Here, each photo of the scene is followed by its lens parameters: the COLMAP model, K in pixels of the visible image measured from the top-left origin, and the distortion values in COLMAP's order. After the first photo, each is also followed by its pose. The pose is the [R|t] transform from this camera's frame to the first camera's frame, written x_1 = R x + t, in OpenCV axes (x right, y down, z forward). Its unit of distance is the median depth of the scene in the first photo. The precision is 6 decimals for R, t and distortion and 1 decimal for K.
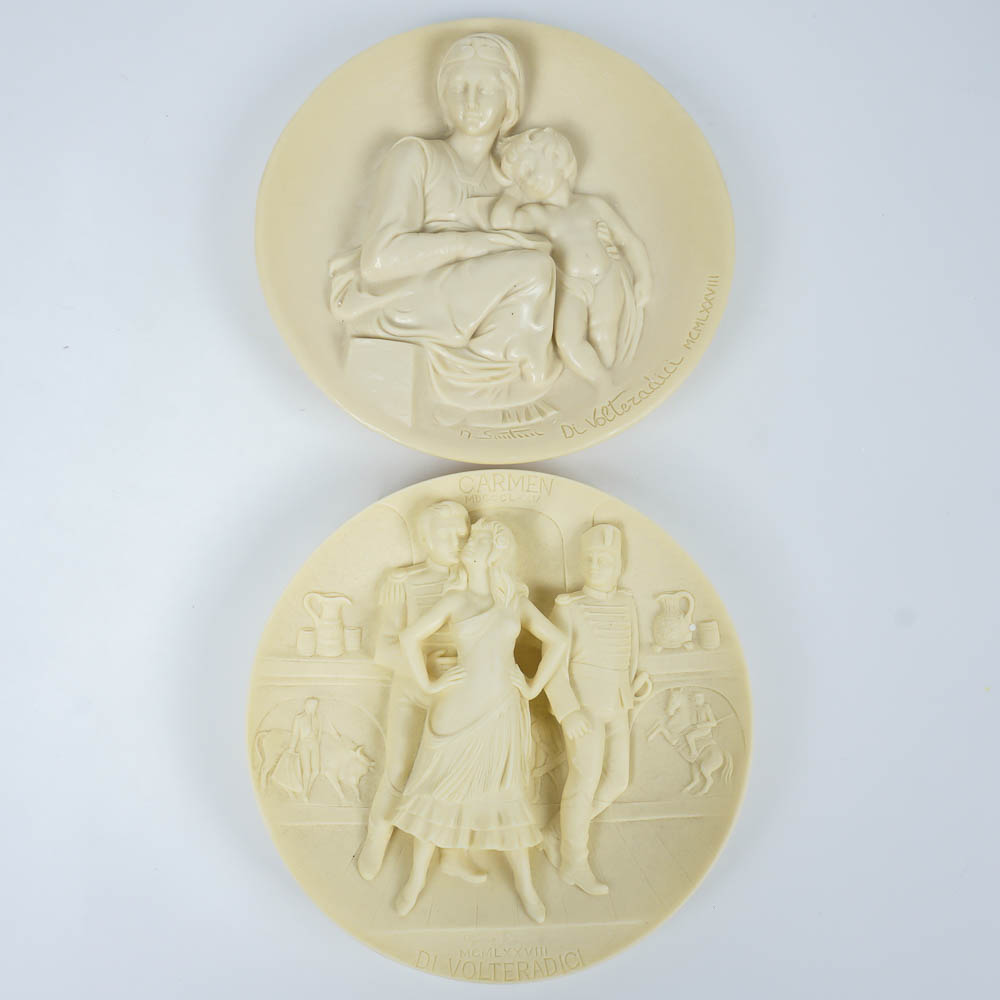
lens RADIAL K [[1295.2, 0, 485.6], [0, 1295.2, 506.3], [0, 0, 1]] dist [-0.025757, 0.000000]
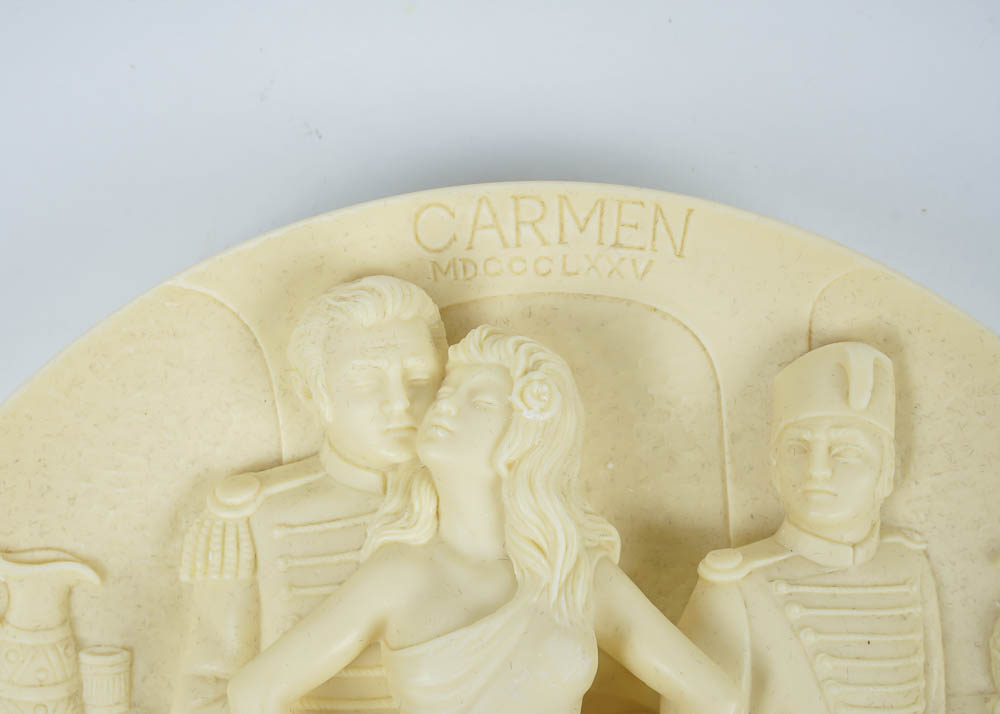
lens RADIAL K [[1900.5, 0, 501.1], [0, 1900.5, 357.4], [0, 0, 1]] dist [0.044826, 0.000000]
pose [[0.999705, -0.004375, -0.023878, 0.014513], [0.005261, 0.999294, 0.037197, -0.001189], [0.023698, -0.037312, 0.999023, 0.516352]]
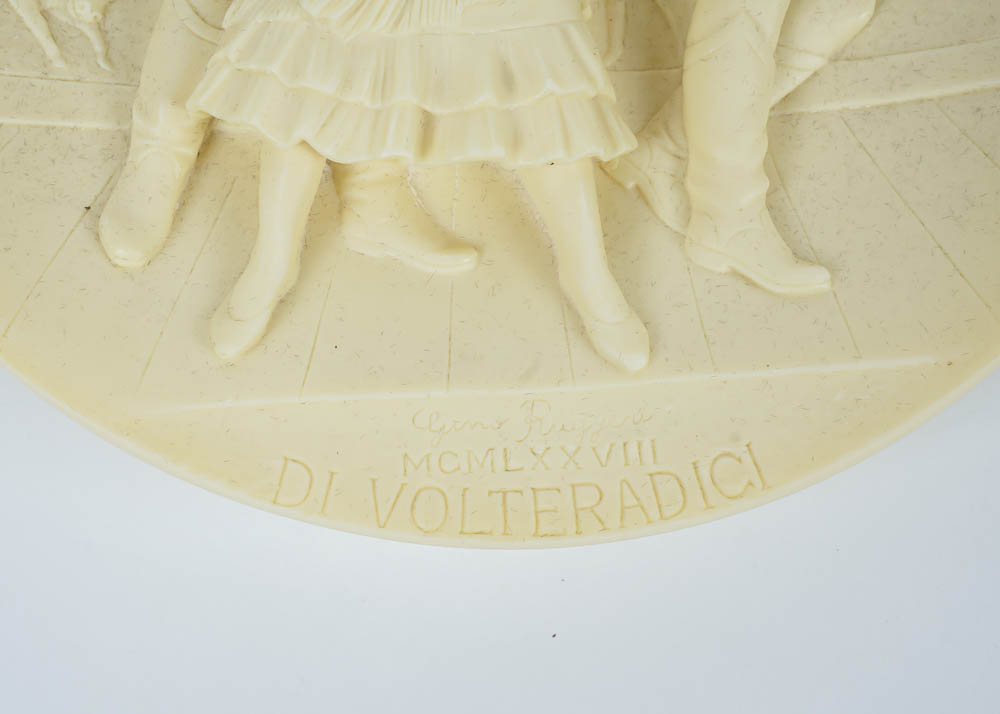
lens RADIAL K [[1900.5, 0, 498.9], [0, 1900.5, 357.3], [0, 0, 1]] dist [0.044826, 0.000000]
pose [[0.999217, -0.033594, -0.020891, 0.016541], [0.035729, 0.993061, 0.112037, 0.251830], [0.016982, -0.112696, 0.993484, 0.482814]]
